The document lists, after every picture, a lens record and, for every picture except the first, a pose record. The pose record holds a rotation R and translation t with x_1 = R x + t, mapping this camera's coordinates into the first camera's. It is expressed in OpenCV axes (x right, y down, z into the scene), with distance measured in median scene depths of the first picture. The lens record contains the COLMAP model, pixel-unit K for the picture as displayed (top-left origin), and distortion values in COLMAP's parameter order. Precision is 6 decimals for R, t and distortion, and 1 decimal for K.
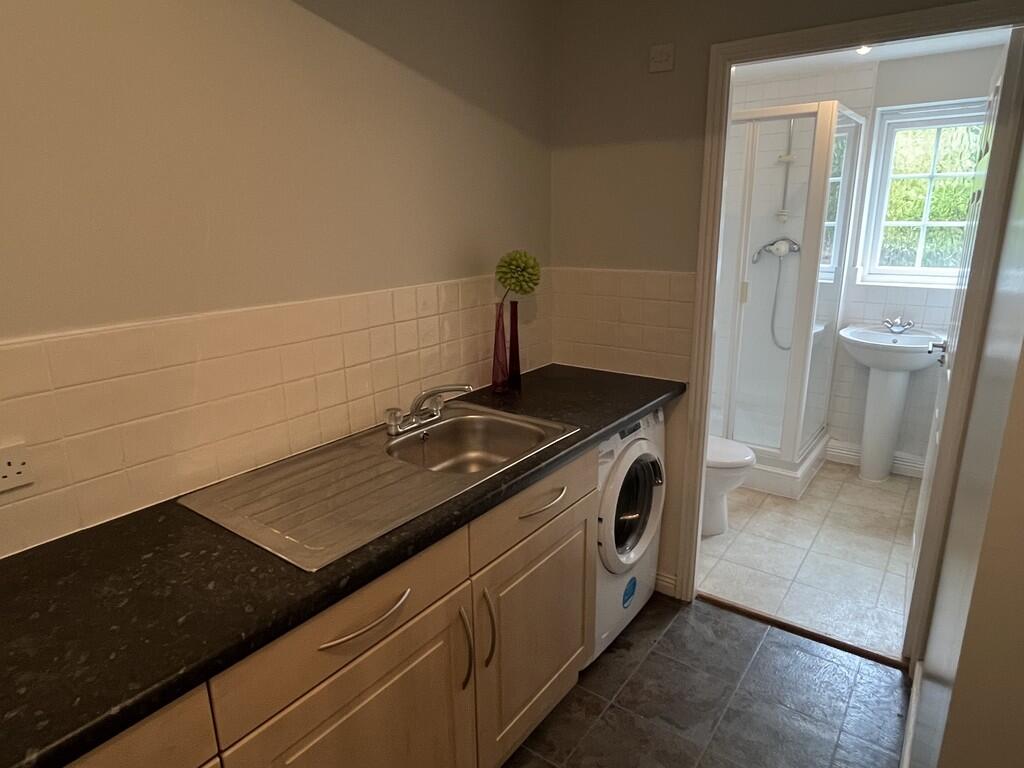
lens RADIAL K [[616.1, 0, 511.8], [0, 616.1, 383.1], [0, 0, 1]] dist [0.014539, -0.011946]
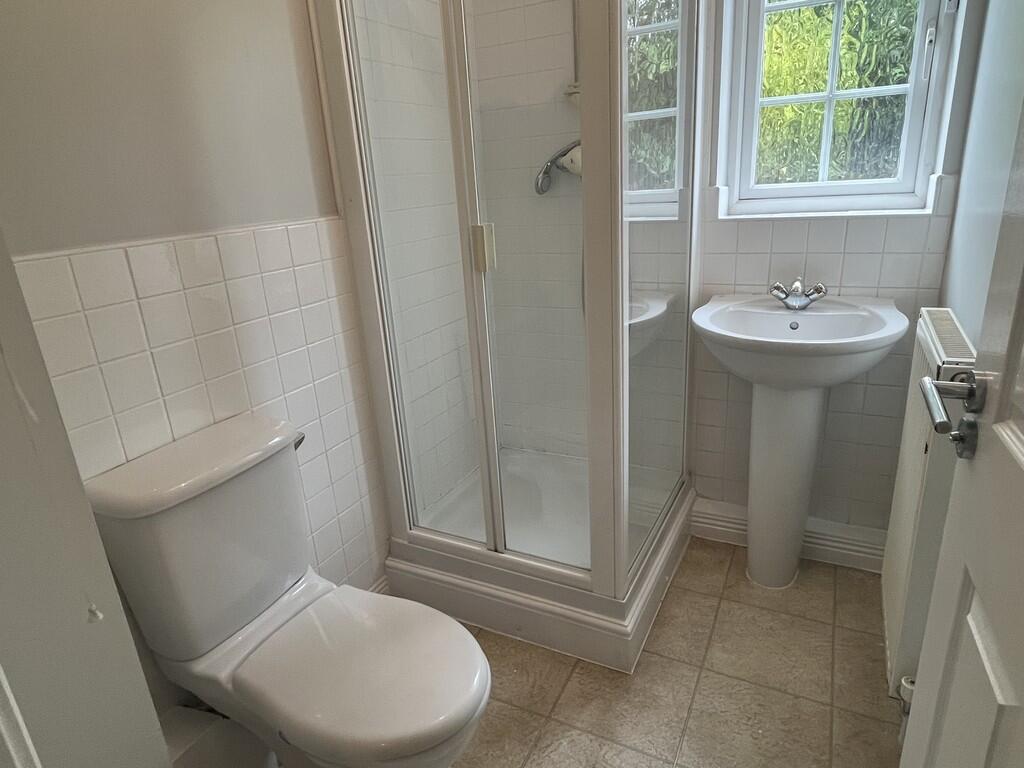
lens RADIAL K [[616.1, 0, 509.7], [0, 616.1, 387.2], [0, 0, 1]] dist [0.014539, -0.011946]
pose [[0.985348, -0.096709, 0.140488, 0.276936], [0.088671, 0.994104, 0.062402, -0.062790], [-0.145694, -0.049030, 0.988114, 0.469864]]
